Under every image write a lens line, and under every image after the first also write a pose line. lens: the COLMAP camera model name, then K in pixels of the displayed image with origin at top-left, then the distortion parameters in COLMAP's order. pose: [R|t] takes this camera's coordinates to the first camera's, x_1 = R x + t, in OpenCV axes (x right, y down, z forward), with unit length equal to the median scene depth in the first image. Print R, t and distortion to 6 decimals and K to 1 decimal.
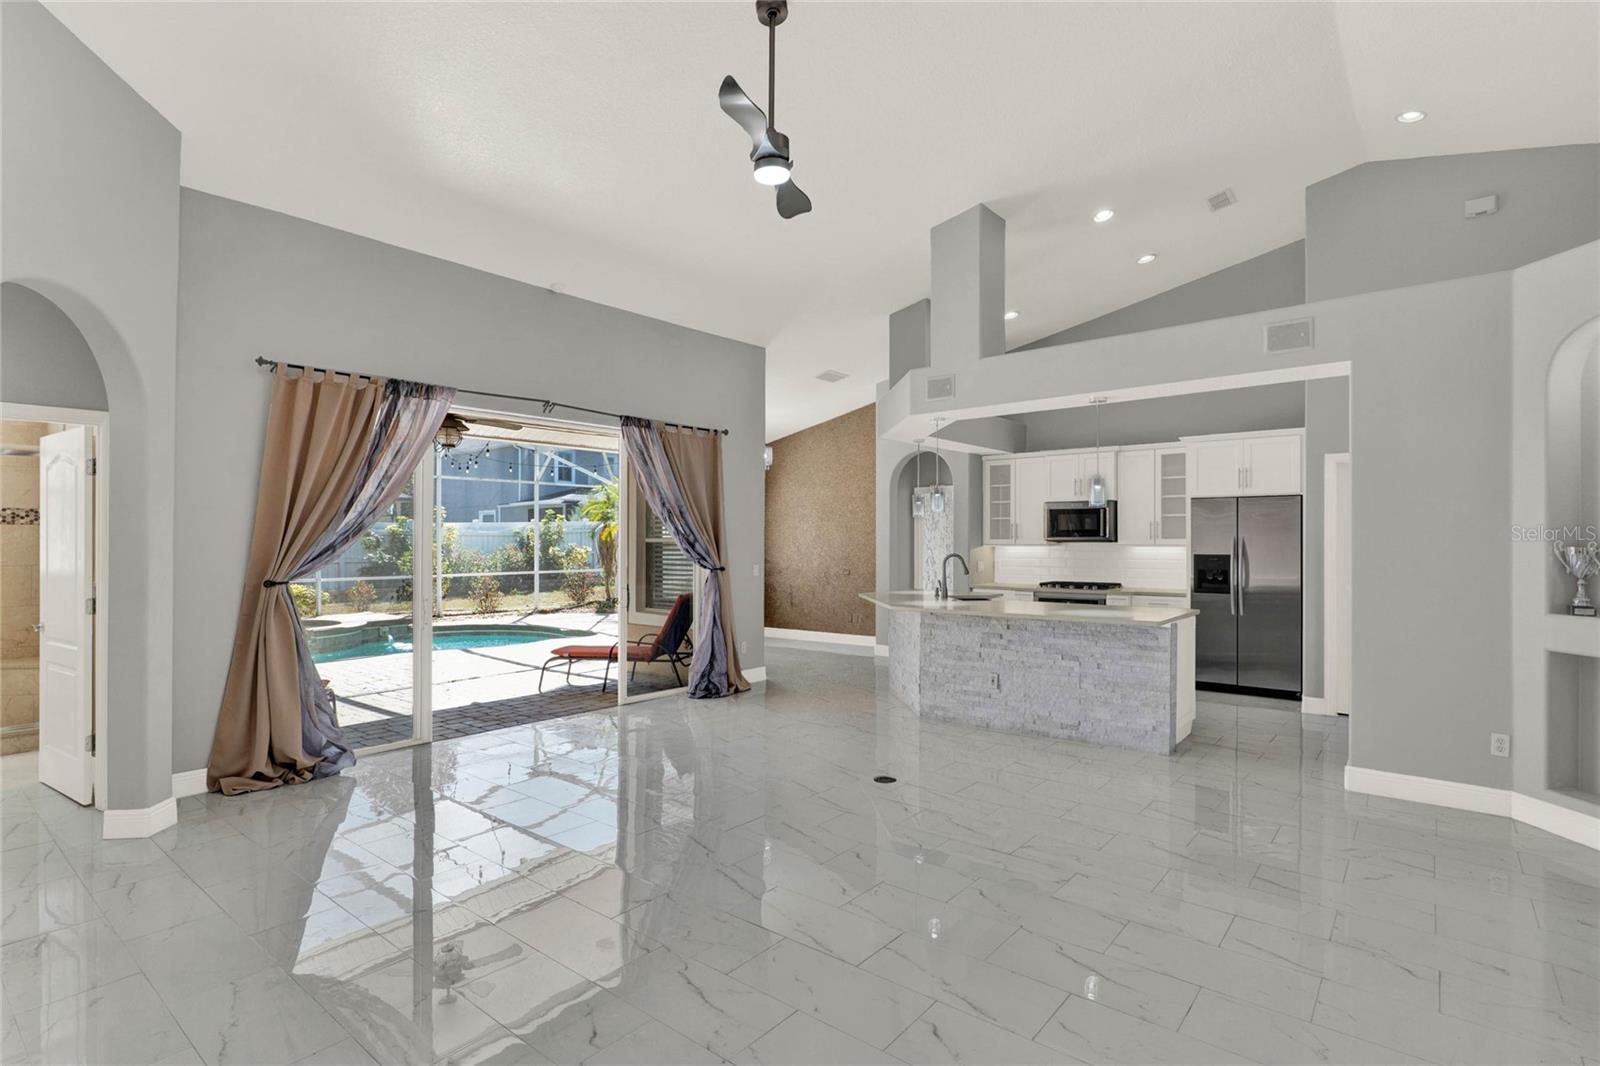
lens RADIAL K [[771.3, 0, 807.3], [0, 771.3, 530.7], [0, 0, 1]] dist [-0.028684, 0.008329]
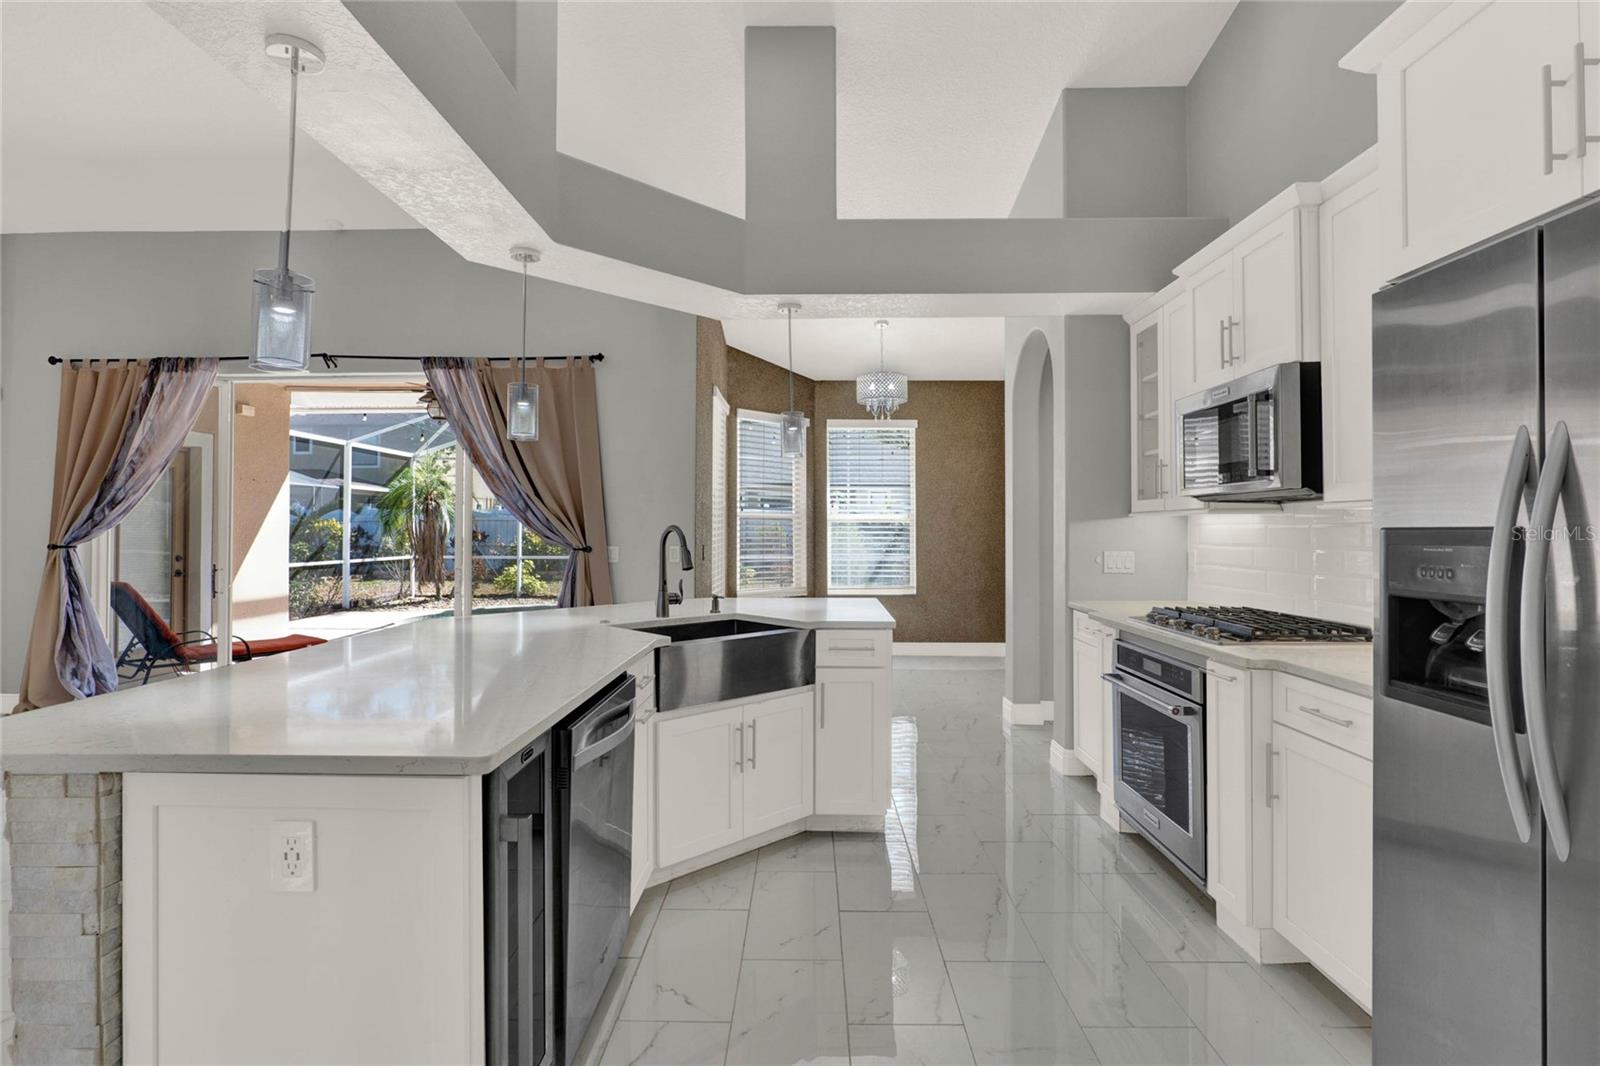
lens RADIAL K [[771.3, 0, 807.3], [0, 771.3, 530.7], [0, 0, 1]] dist [-0.028684, 0.008329]
pose [[0.622244, 0.001910, -0.782821, 0.586388], [0.010518, 0.999886, 0.010800, 0.027209], [0.782753, -0.014954, 0.622153, 0.732790]]
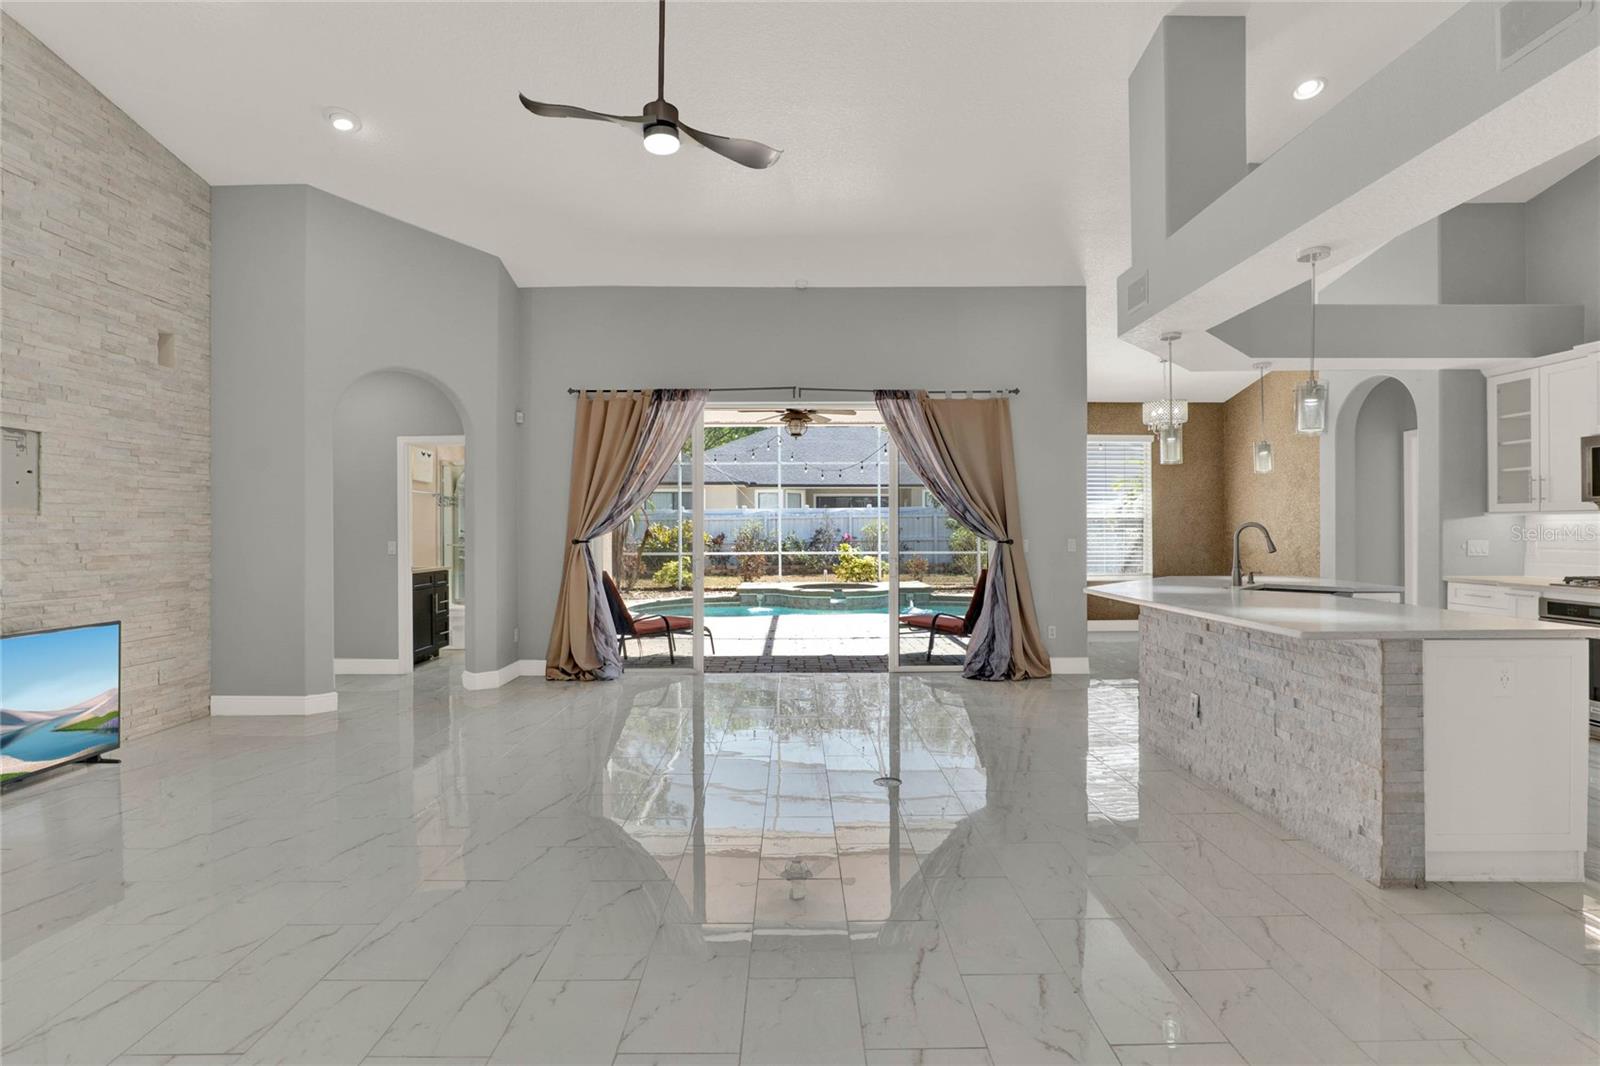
lens RADIAL K [[771.3, 0, 807.3], [0, 771.3, 530.7], [0, 0, 1]] dist [-0.028684, 0.008329]
pose [[0.641131, 0.001280, -0.767430, 0.442132], [0.014029, 0.999812, 0.013387, 0.020927], [0.767303, -0.019349, 0.640993, 0.243100]]
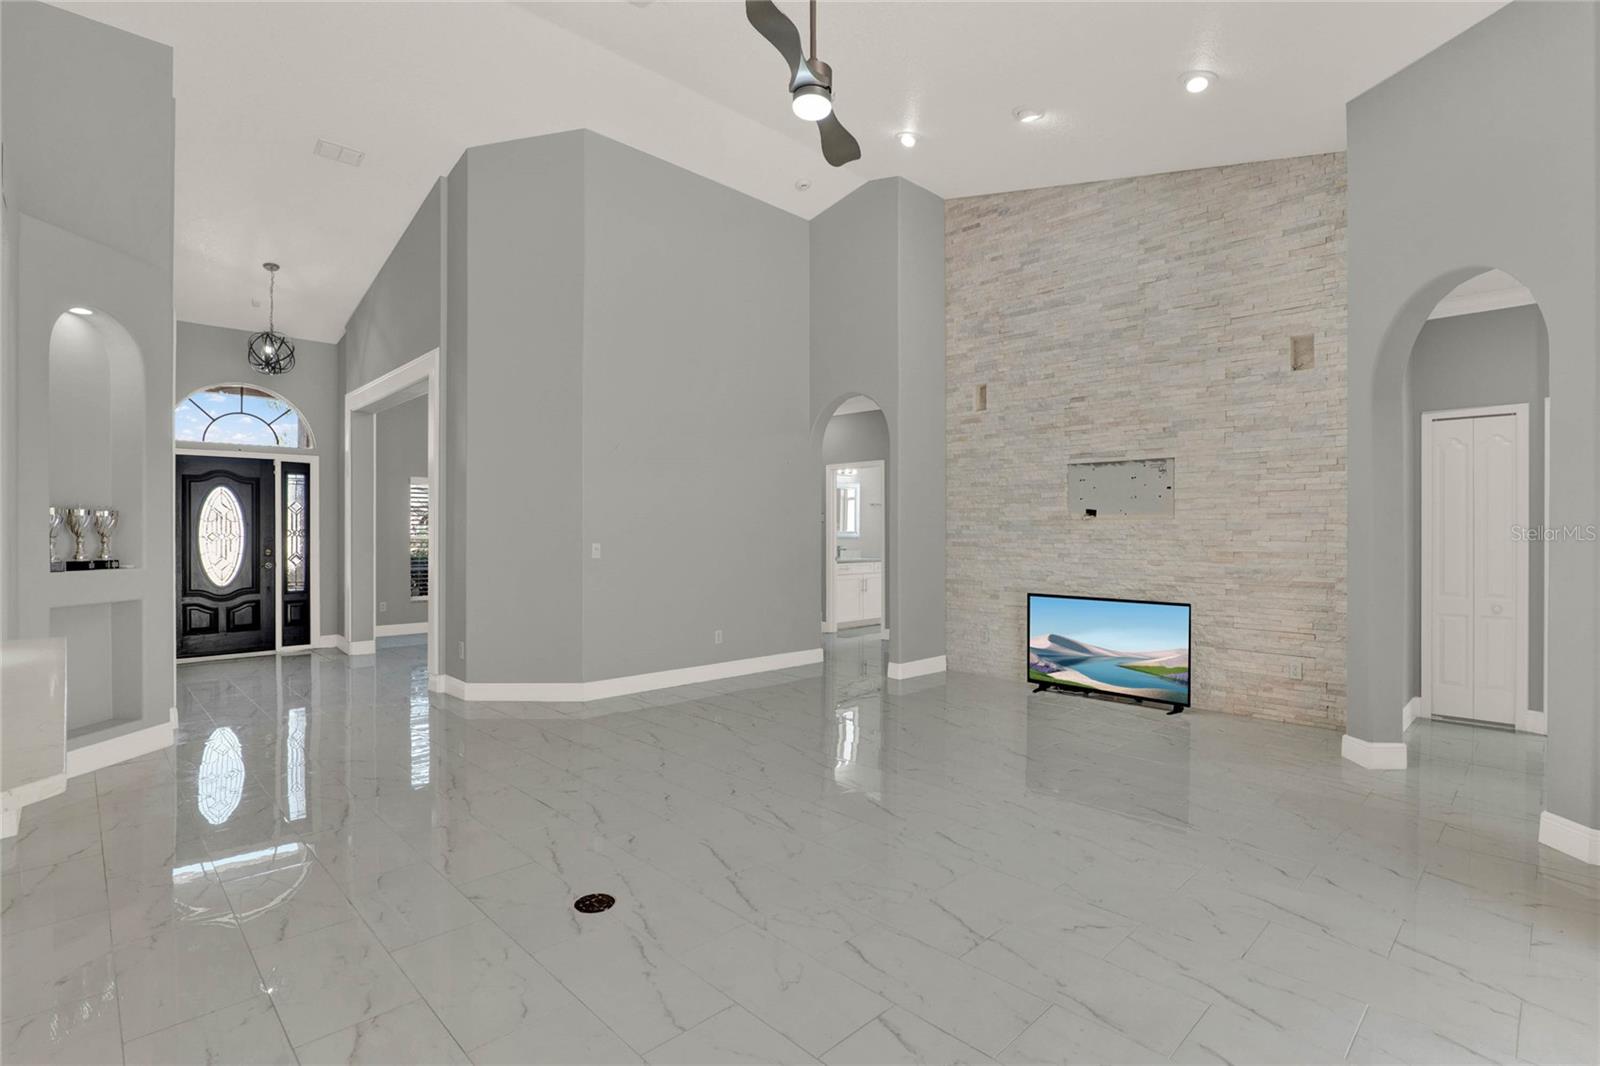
lens RADIAL K [[771.3, 0, 807.3], [0, 771.3, 530.7], [0, 0, 1]] dist [-0.028684, 0.008329]
pose [[-0.992490, 0.000475, 0.122324, -0.076930], [-0.001453, 0.999876, -0.015671, 0.033399], [-0.122316, -0.015731, -0.992366, 0.973628]]
